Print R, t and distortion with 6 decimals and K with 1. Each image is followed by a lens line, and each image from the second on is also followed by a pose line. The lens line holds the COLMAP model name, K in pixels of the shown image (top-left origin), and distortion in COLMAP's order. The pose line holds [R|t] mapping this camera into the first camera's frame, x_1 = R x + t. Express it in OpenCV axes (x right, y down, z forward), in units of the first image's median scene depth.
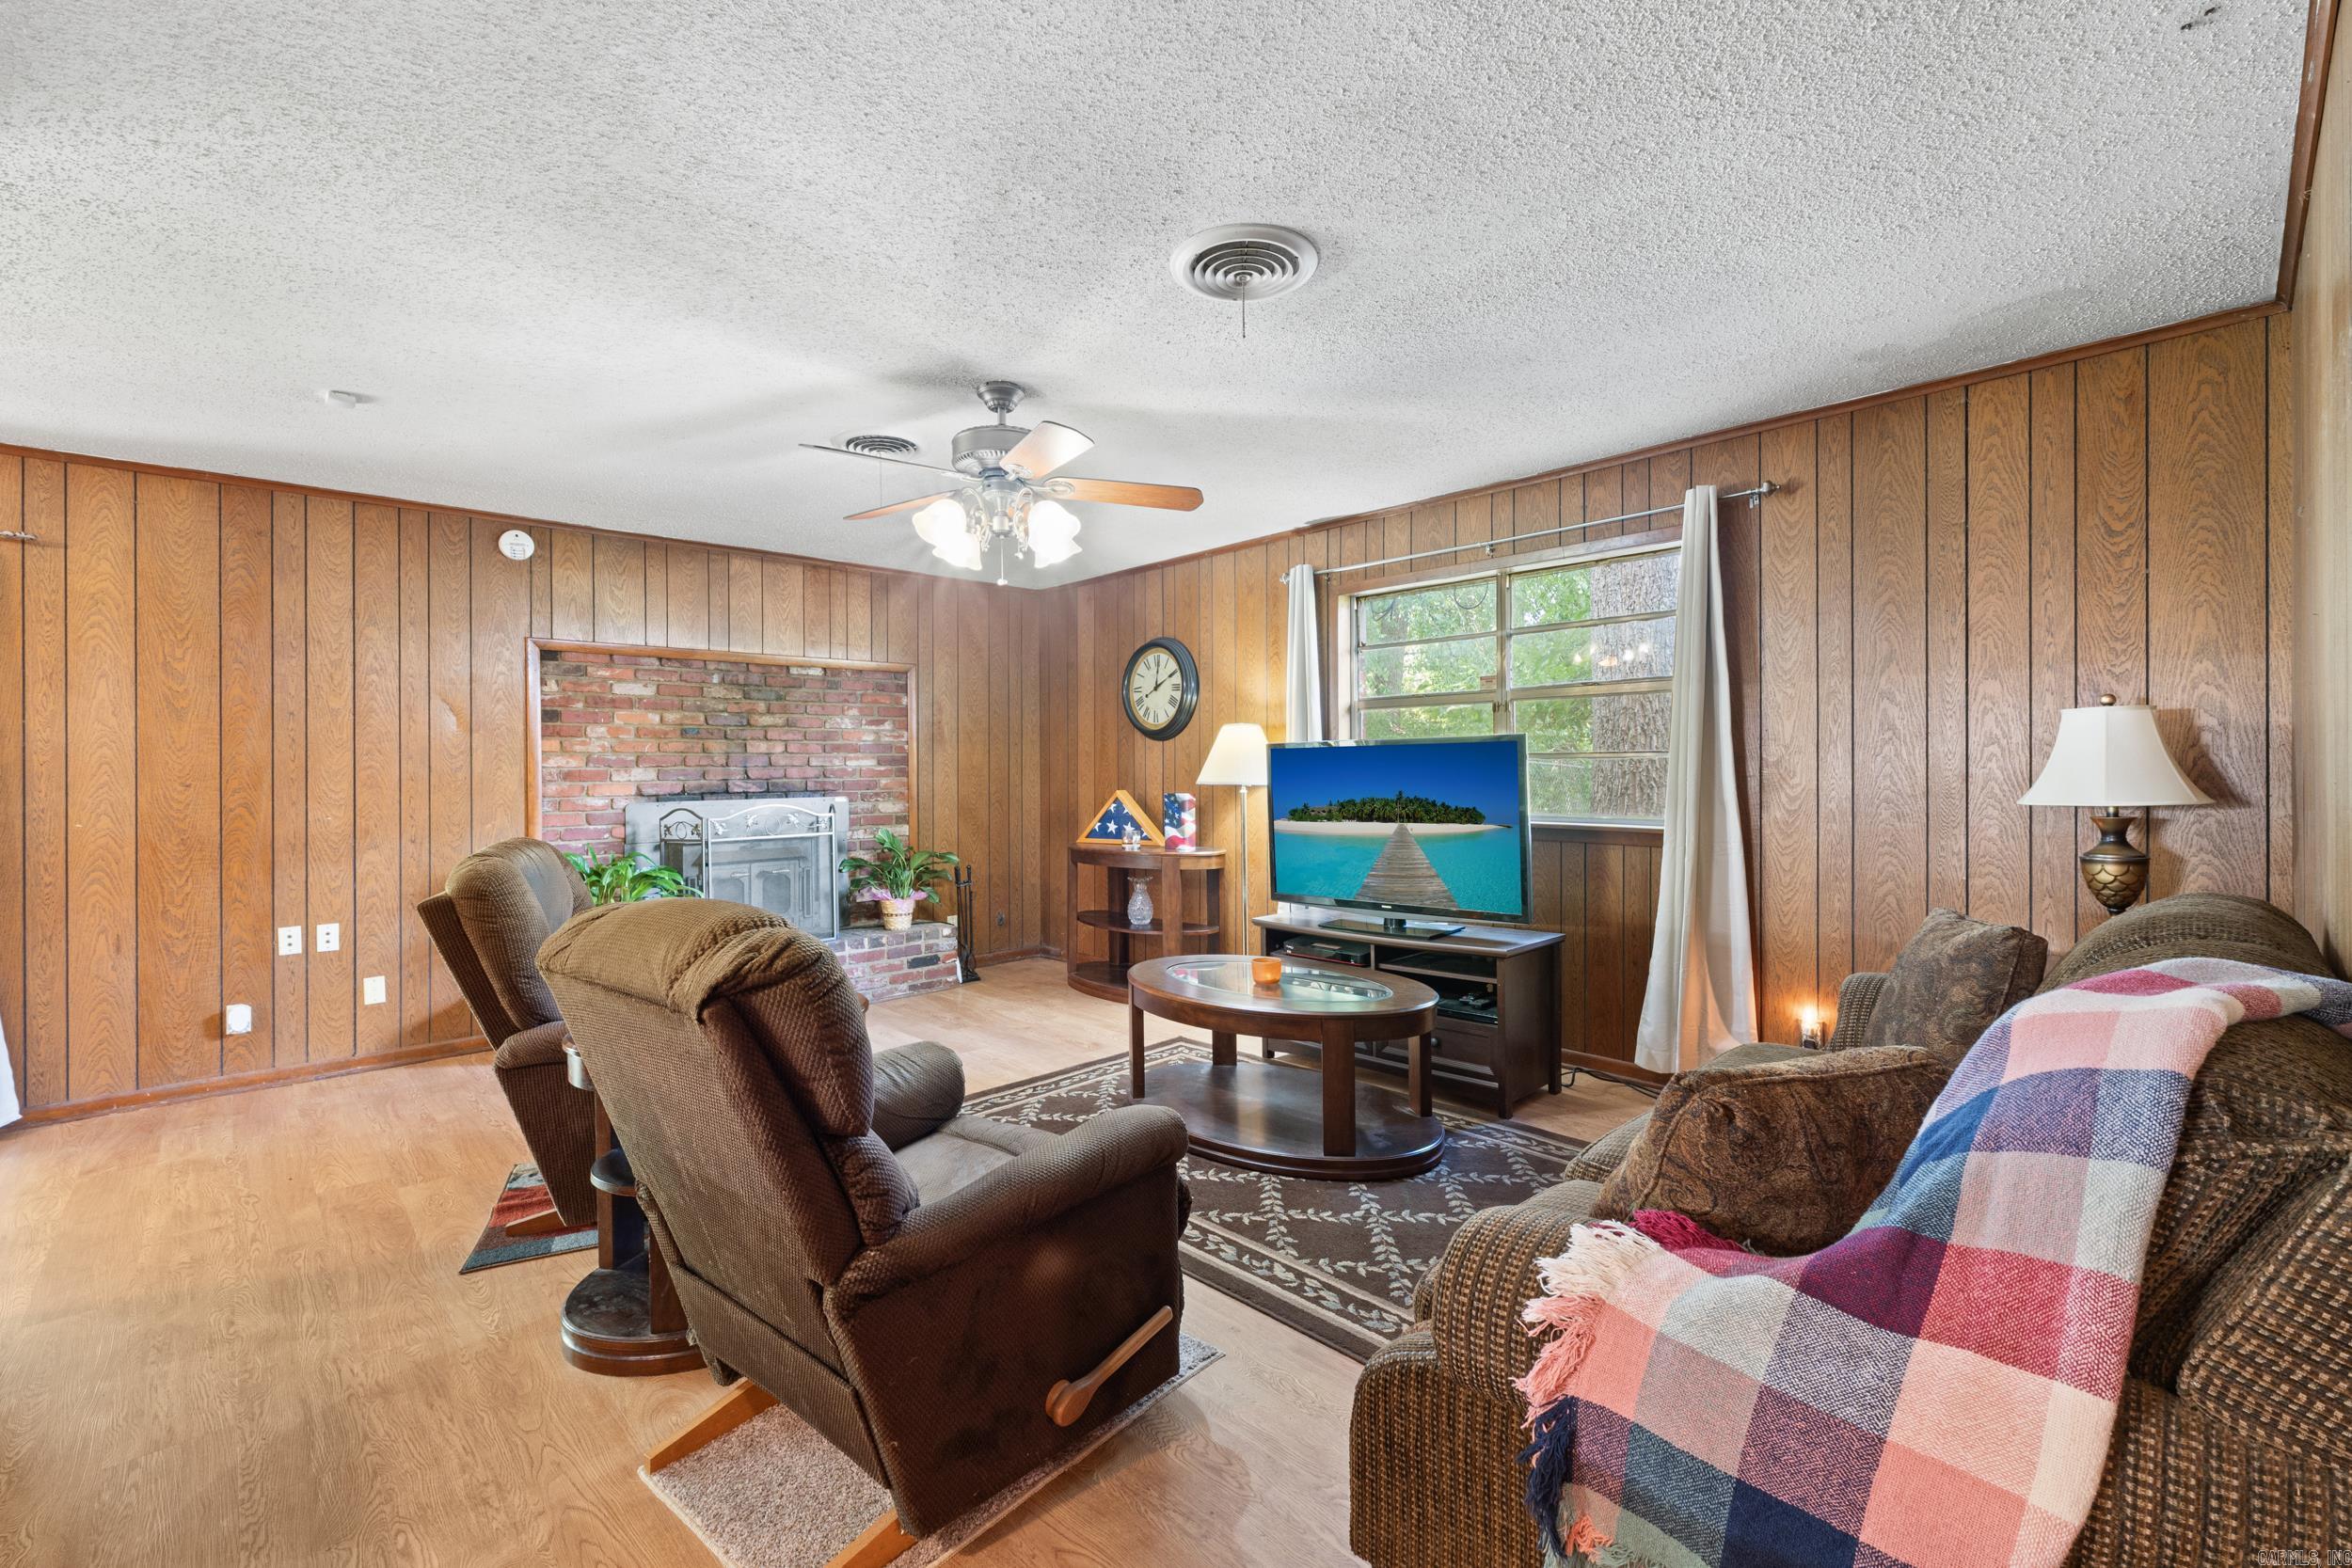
lens RADIAL K [[997.9, 0, 1184.6], [0, 997.9, 769.6], [0, 0, 1]] dist [0.006826, -0.001622]
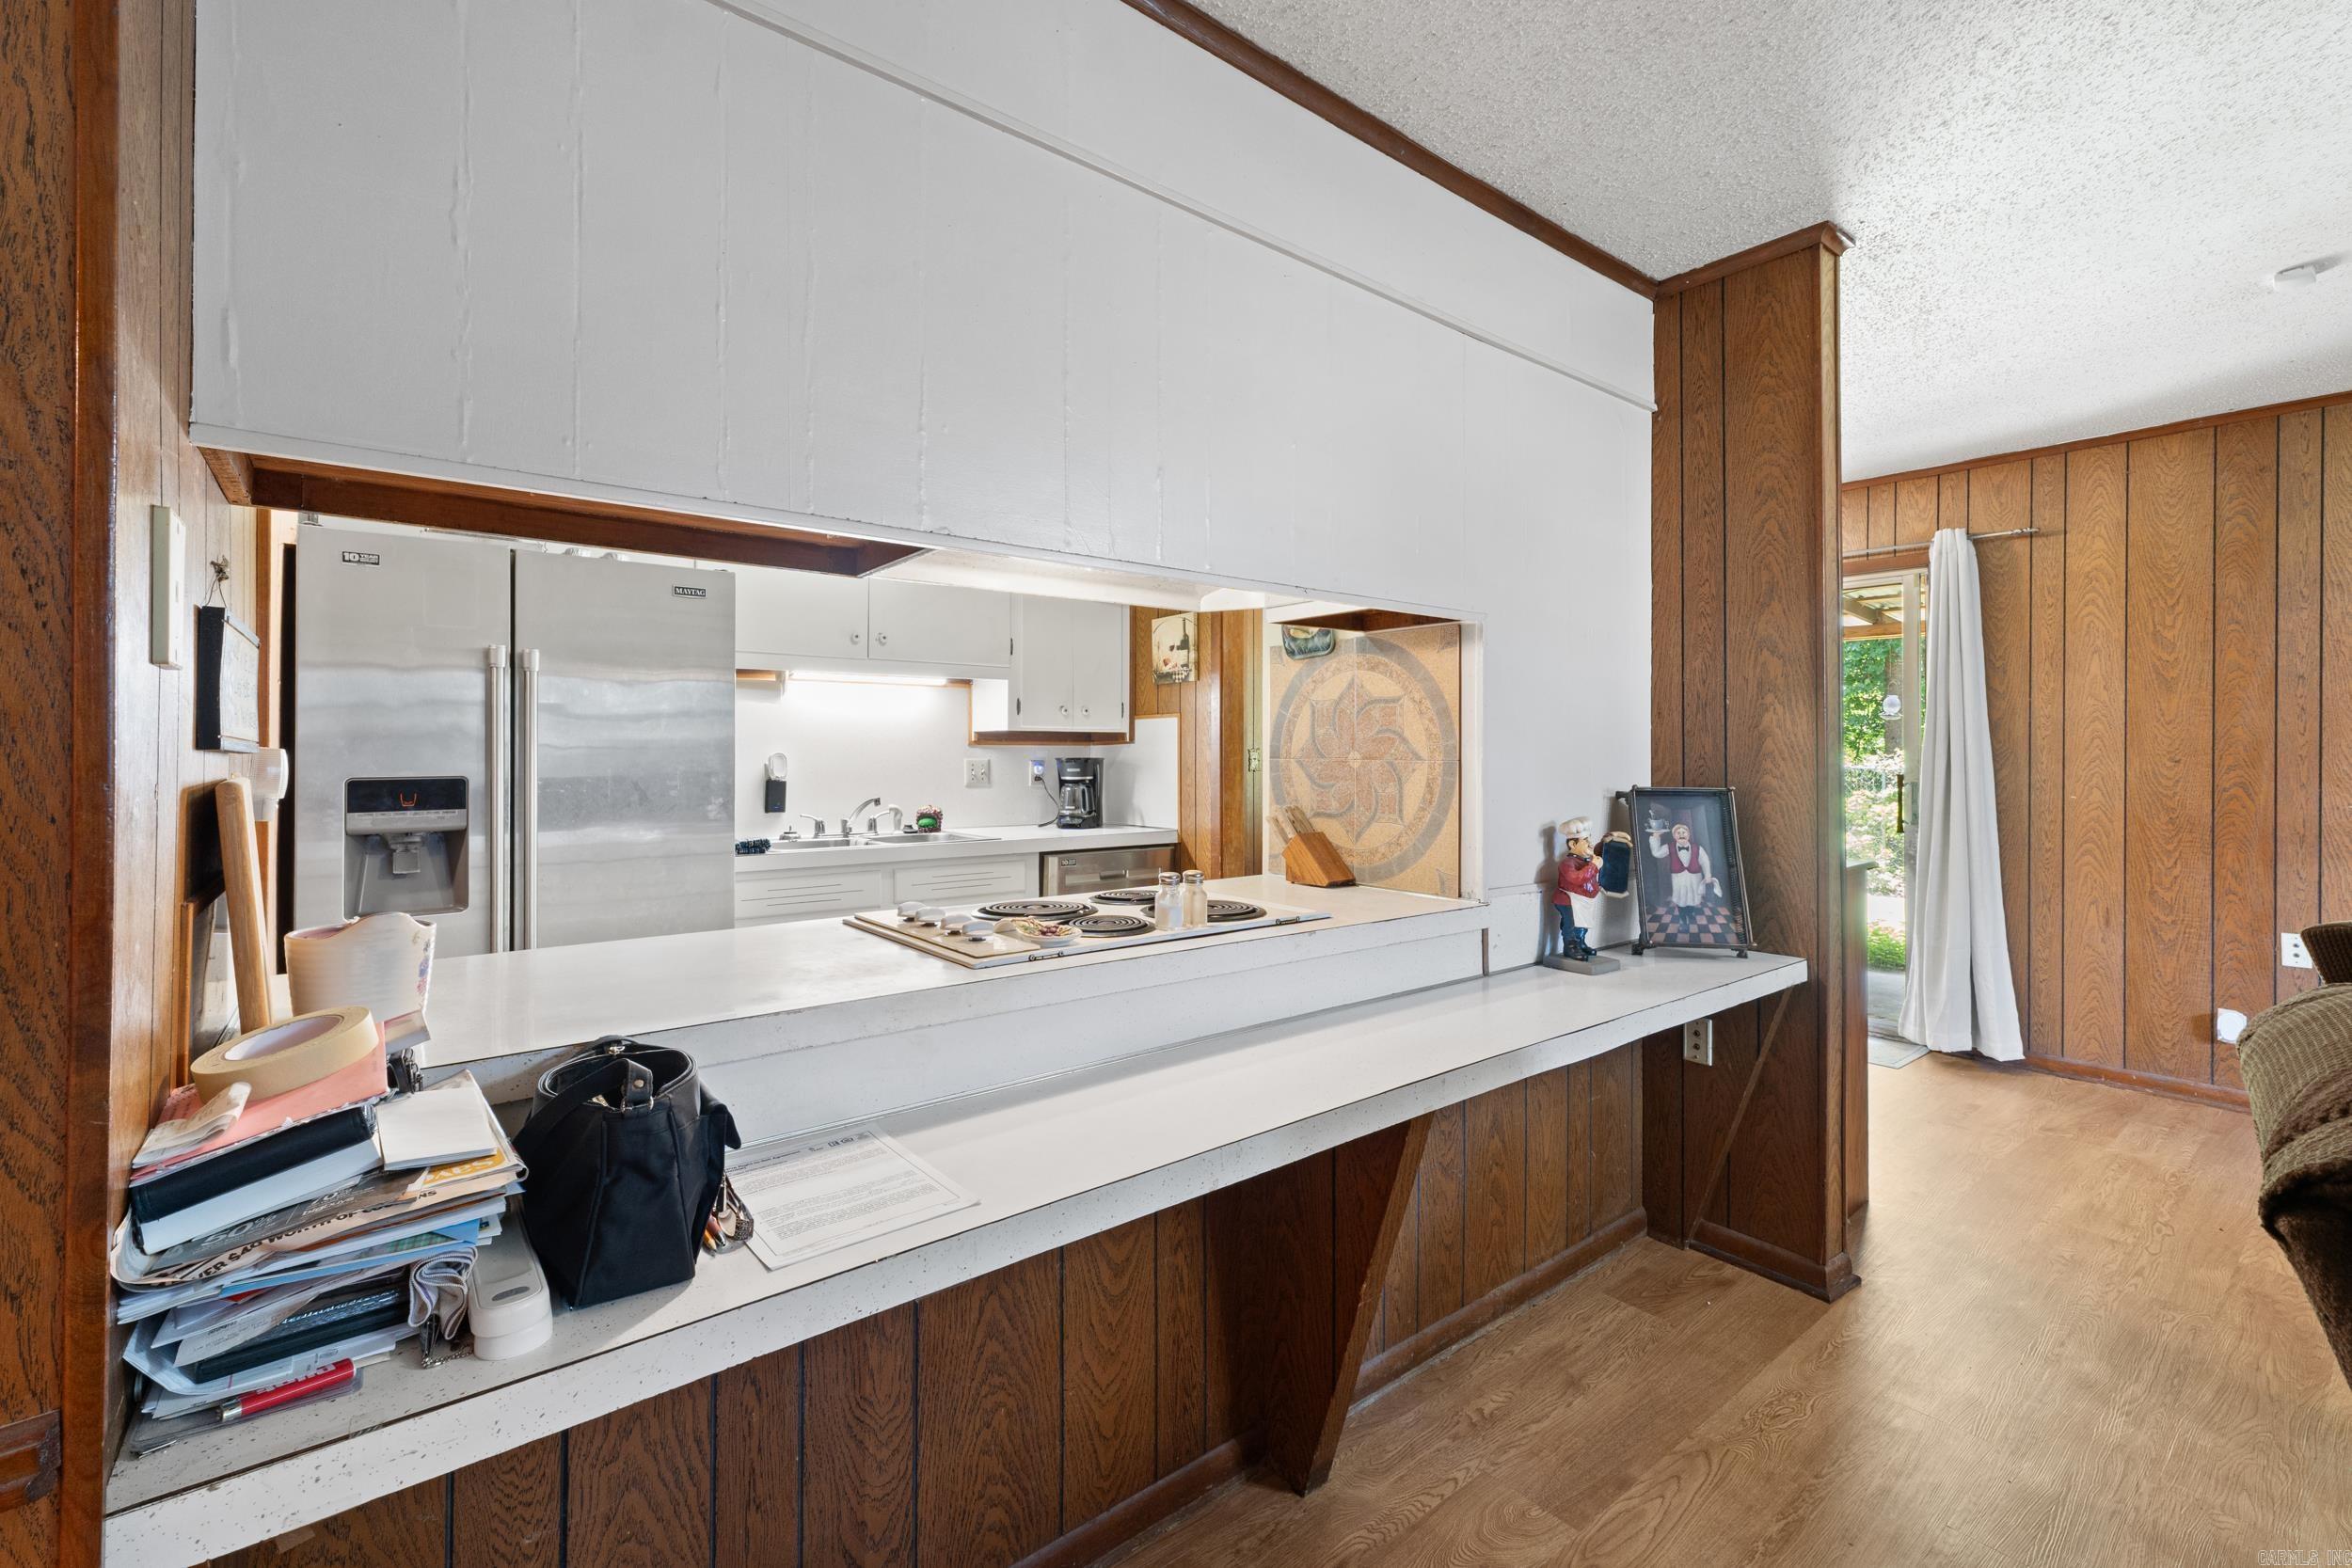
lens RADIAL K [[997.9, 0, 1174.7], [0, 997.9, 739.9], [0, 0, 1]] dist [0.006826, -0.001622]
pose [[-0.097923, 0.000542, -0.995194, 0.024756], [-0.004933, 0.999987, 0.001030, -0.000134], [0.995182, 0.005010, -0.097919, 0.144823]]
